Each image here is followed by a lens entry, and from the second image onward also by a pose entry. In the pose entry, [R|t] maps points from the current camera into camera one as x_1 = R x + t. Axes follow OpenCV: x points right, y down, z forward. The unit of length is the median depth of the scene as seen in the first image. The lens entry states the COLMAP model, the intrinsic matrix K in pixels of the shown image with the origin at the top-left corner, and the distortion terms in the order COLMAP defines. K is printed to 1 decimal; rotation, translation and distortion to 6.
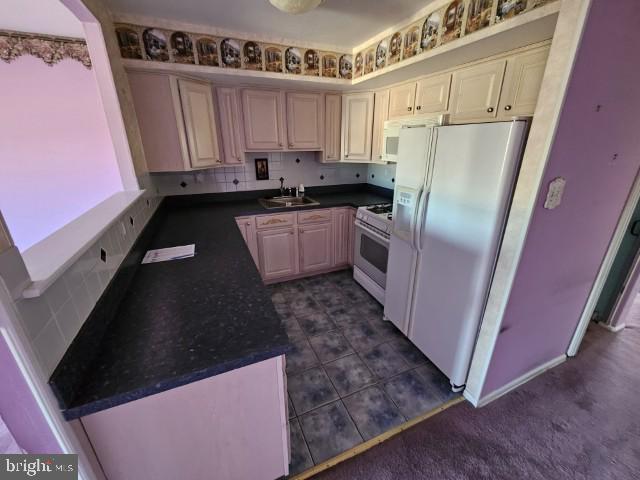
lens RADIAL K [[260.0, 0, 319.5], [0, 260.0, 238.4], [0, 0, 1]] dist [0.002477, 0.000474]
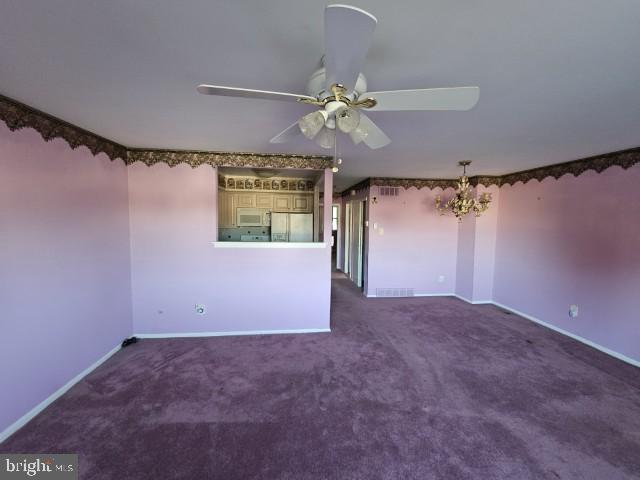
lens RADIAL K [[260.0, 0, 322.2], [0, 260.0, 237.9], [0, 0, 1]] dist [0.002477, 0.000474]
pose [[0.286709, -0.054940, 0.956441, -1.766813], [0.309840, 0.950017, -0.038309, 0.058665], [-0.906530, 0.307328, 0.289401, -0.133692]]
